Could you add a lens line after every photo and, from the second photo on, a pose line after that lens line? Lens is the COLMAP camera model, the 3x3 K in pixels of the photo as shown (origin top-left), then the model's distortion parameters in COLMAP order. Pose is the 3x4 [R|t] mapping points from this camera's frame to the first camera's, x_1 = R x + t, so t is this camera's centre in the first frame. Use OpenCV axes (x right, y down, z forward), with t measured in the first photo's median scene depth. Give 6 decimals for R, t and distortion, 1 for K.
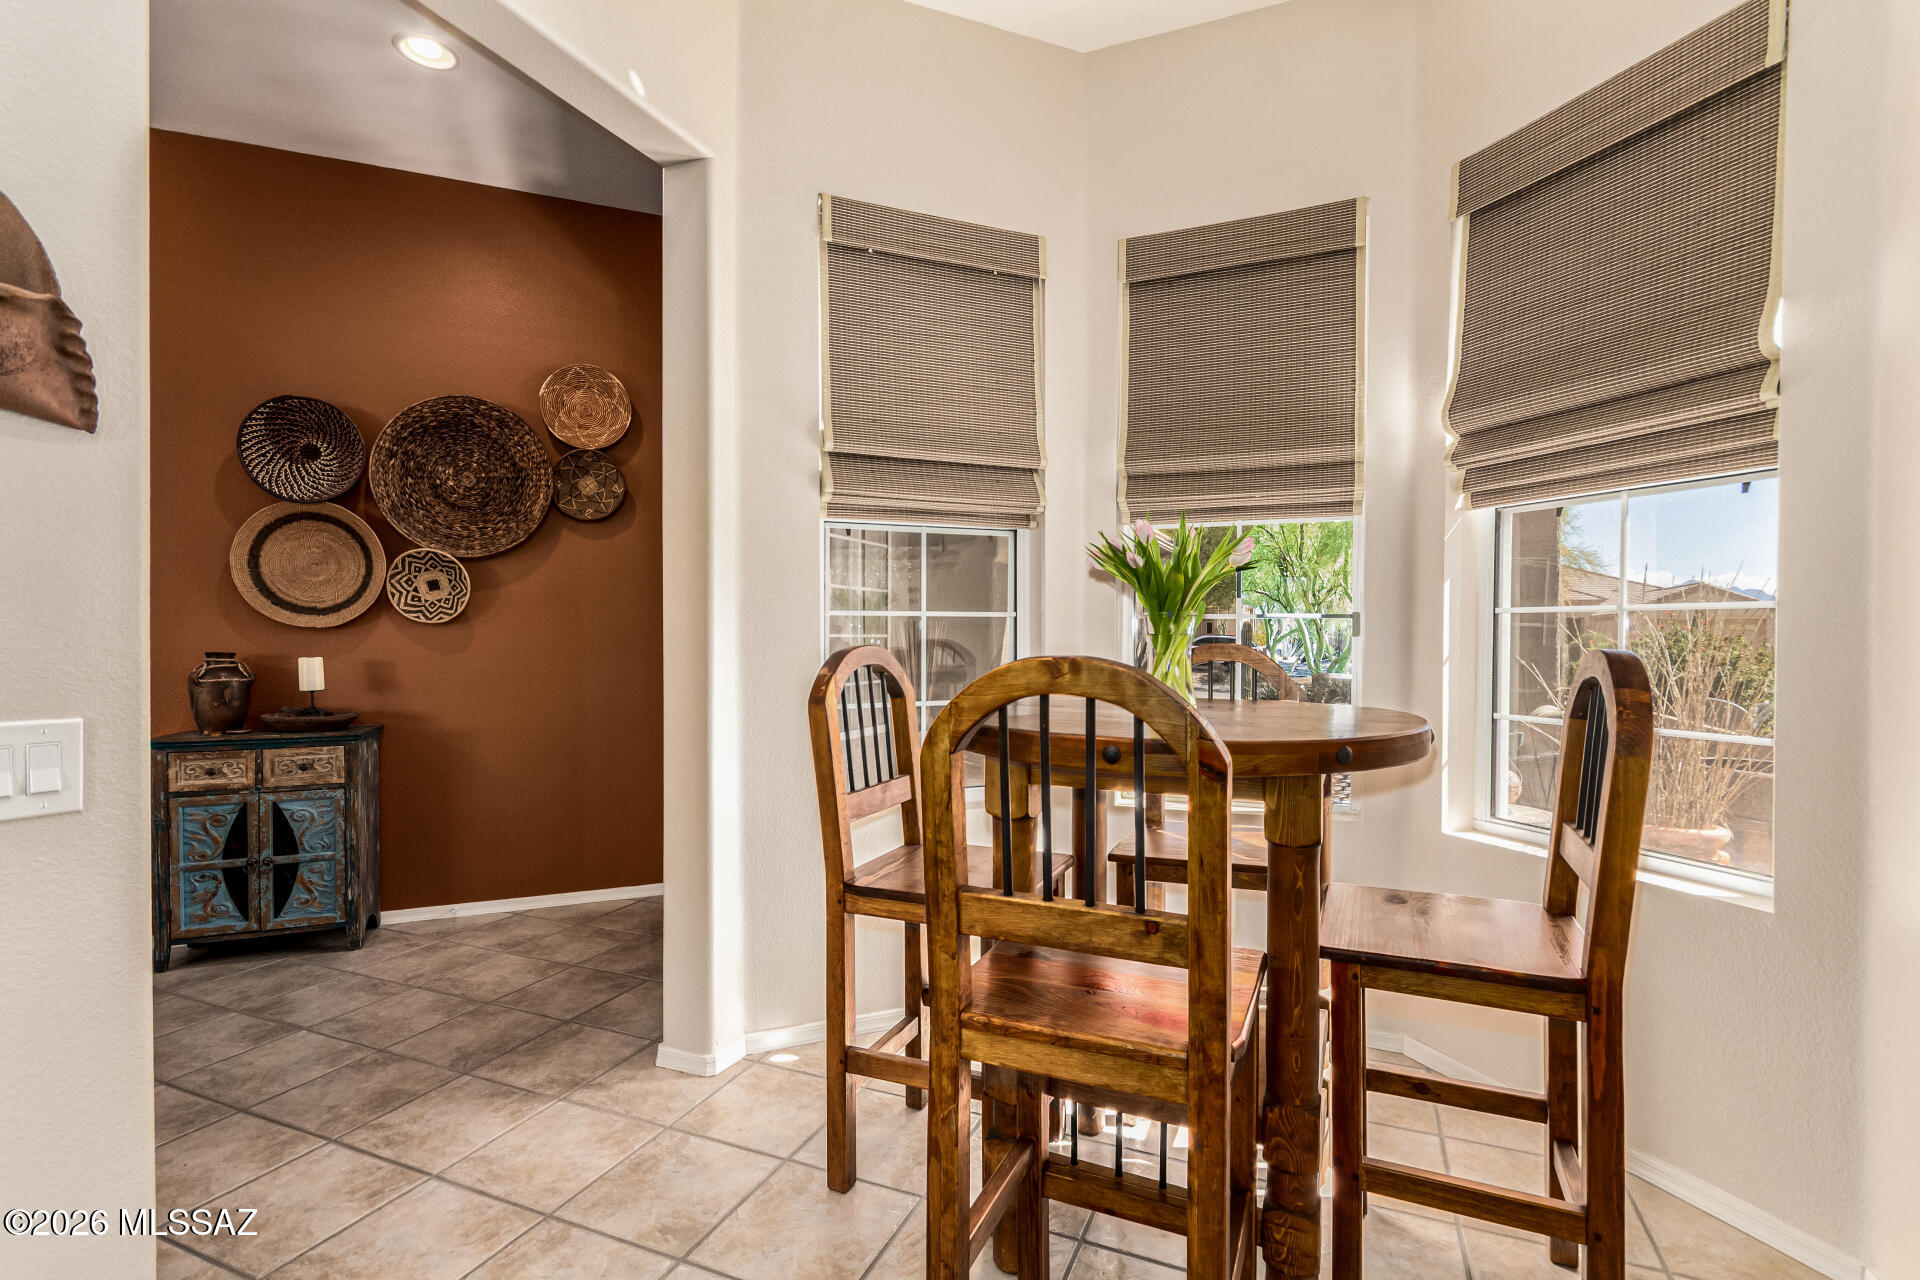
lens RADIAL K [[891.1, 0, 973.1], [0, 891.1, 646.1], [0, 0, 1]] dist [0.007189, -0.000141]
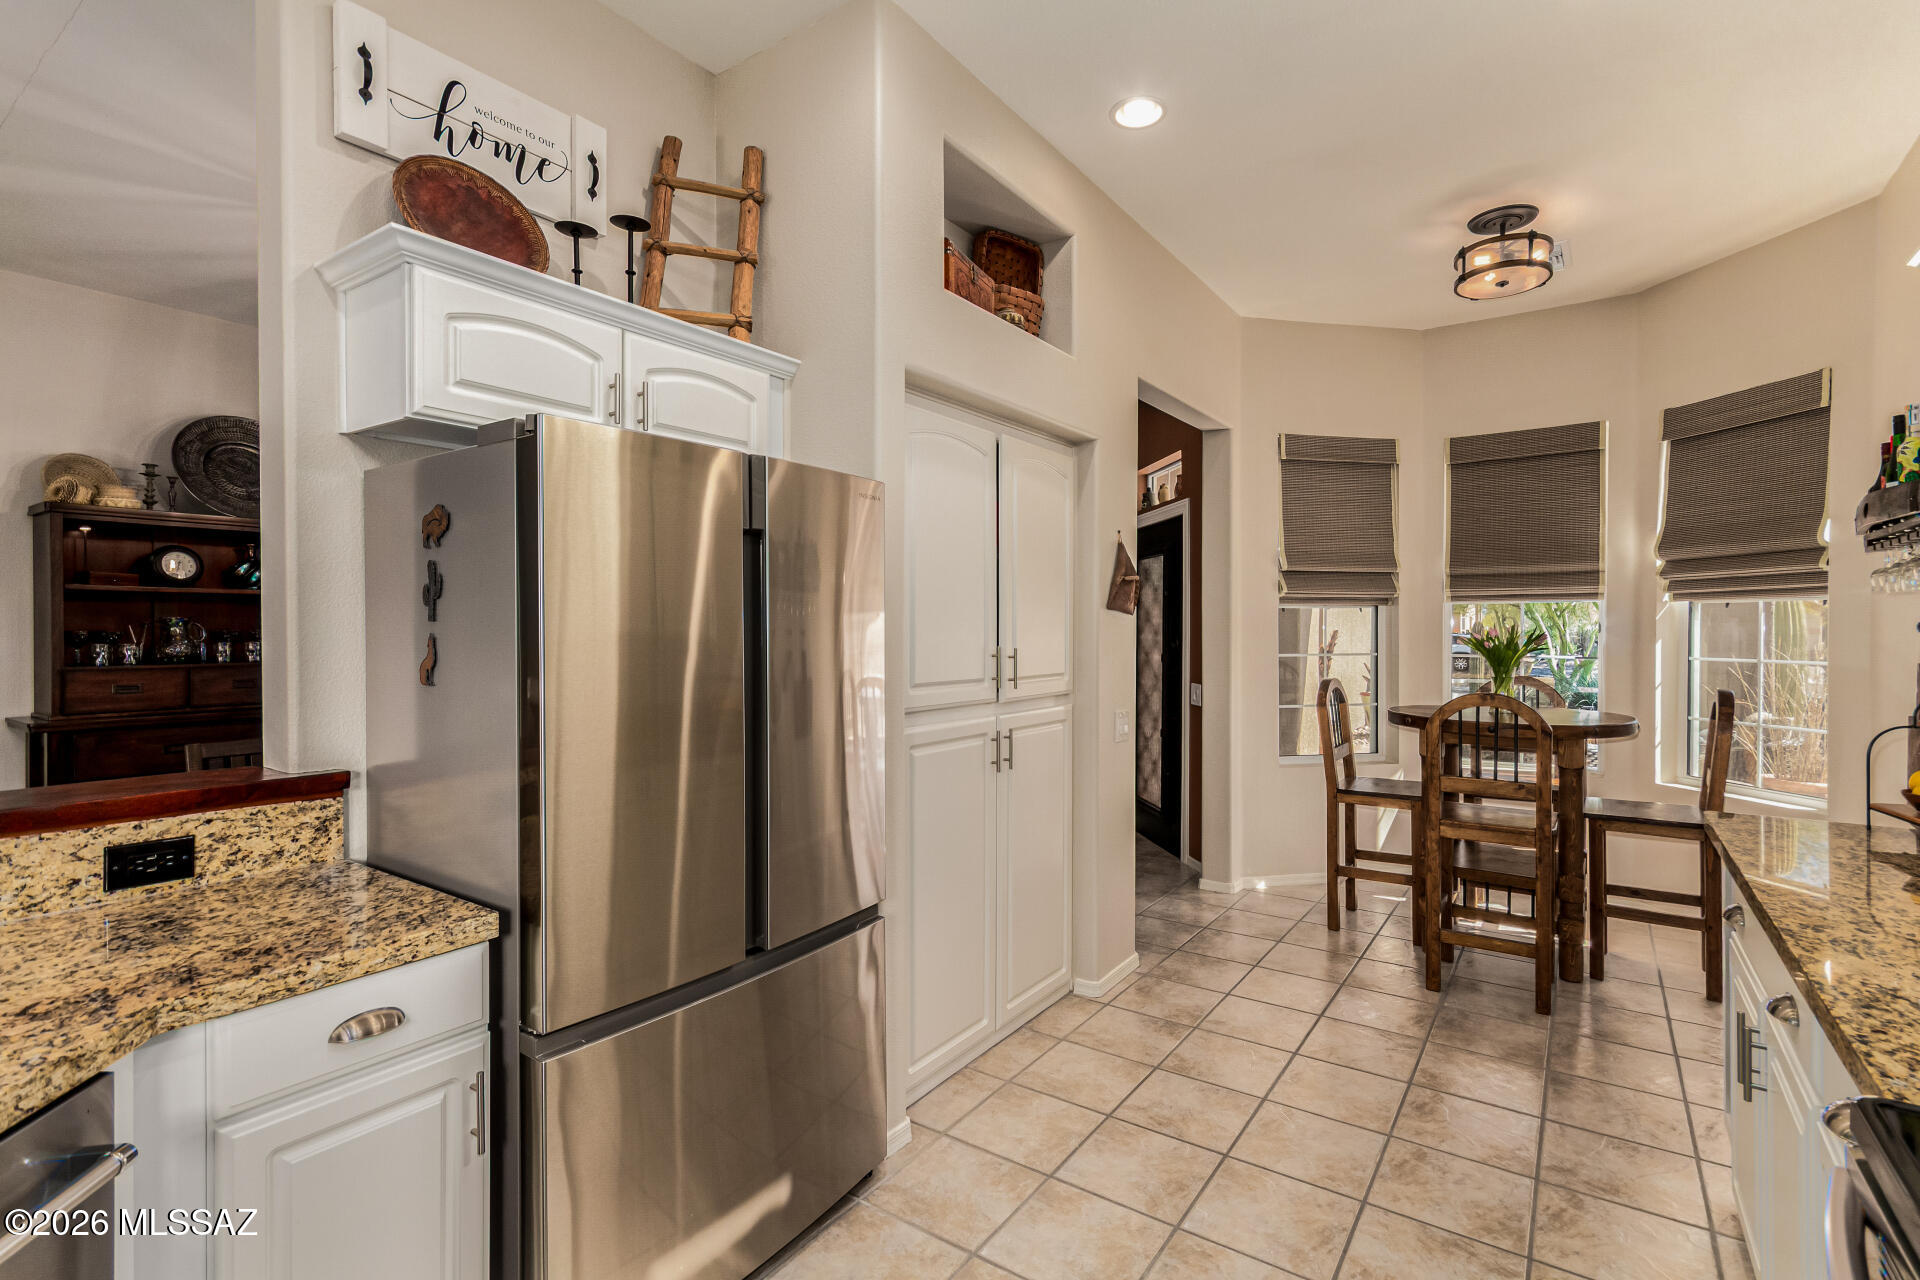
lens RADIAL K [[891.1, 0, 972.4], [0, 891.1, 638.1], [0, 0, 1]] dist [0.007189, -0.000141]
pose [[0.978305, -0.002031, -0.207159, -0.436380], [0.001262, 0.999992, -0.003846, -0.074386], [0.207166, 0.003501, 0.978300, -1.026542]]
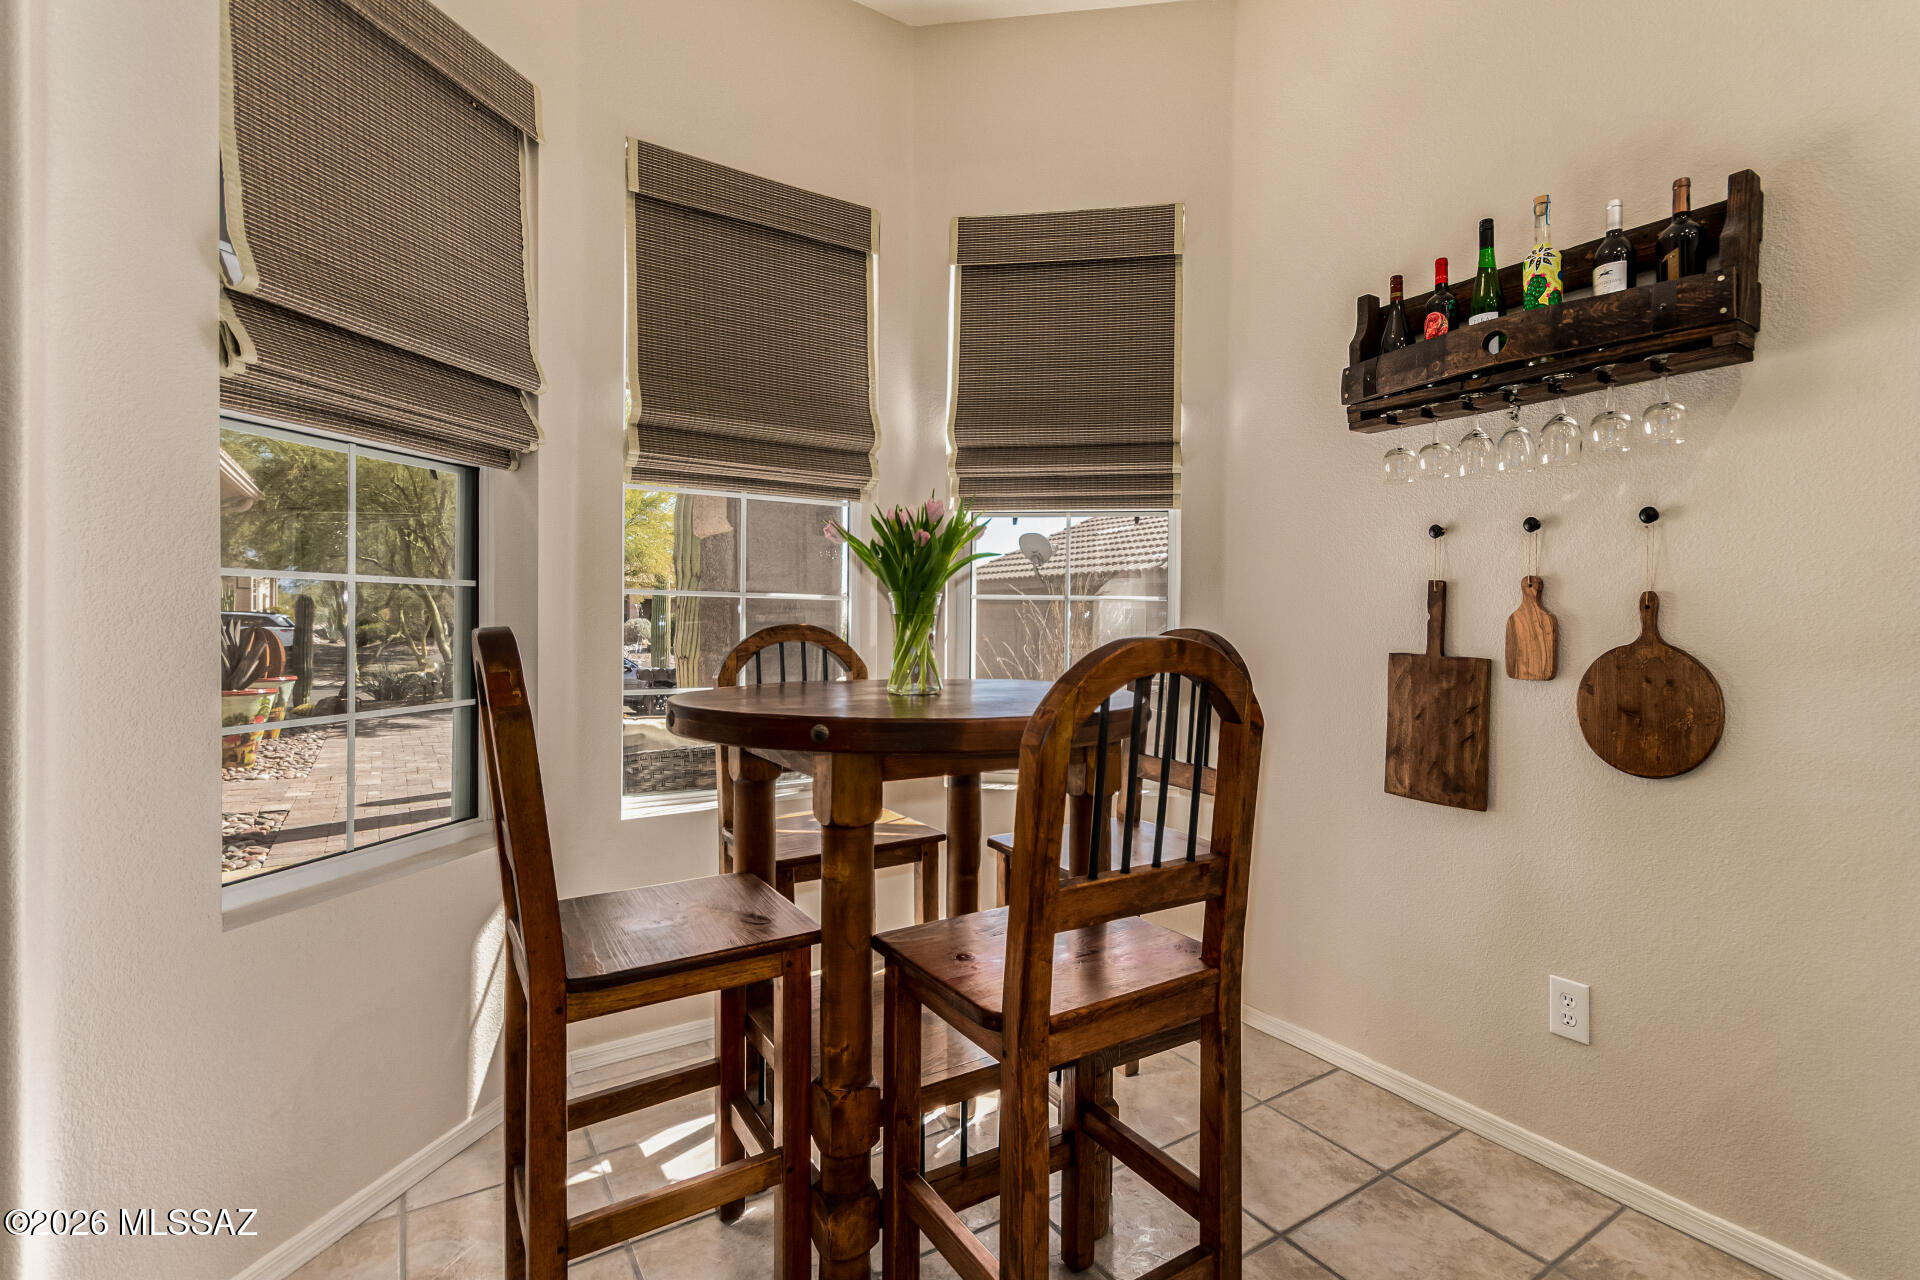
lens RADIAL K [[891.1, 0, 1050.6], [0, 891.1, 641.7], [0, 0, 1]] dist [0.007189, -0.000141]
pose [[0.517913, -0.023252, 0.855117, -0.412489], [0.002926, 0.999673, 0.025410, -0.005598], [-0.855428, -0.010658, 0.517811, 0.262868]]
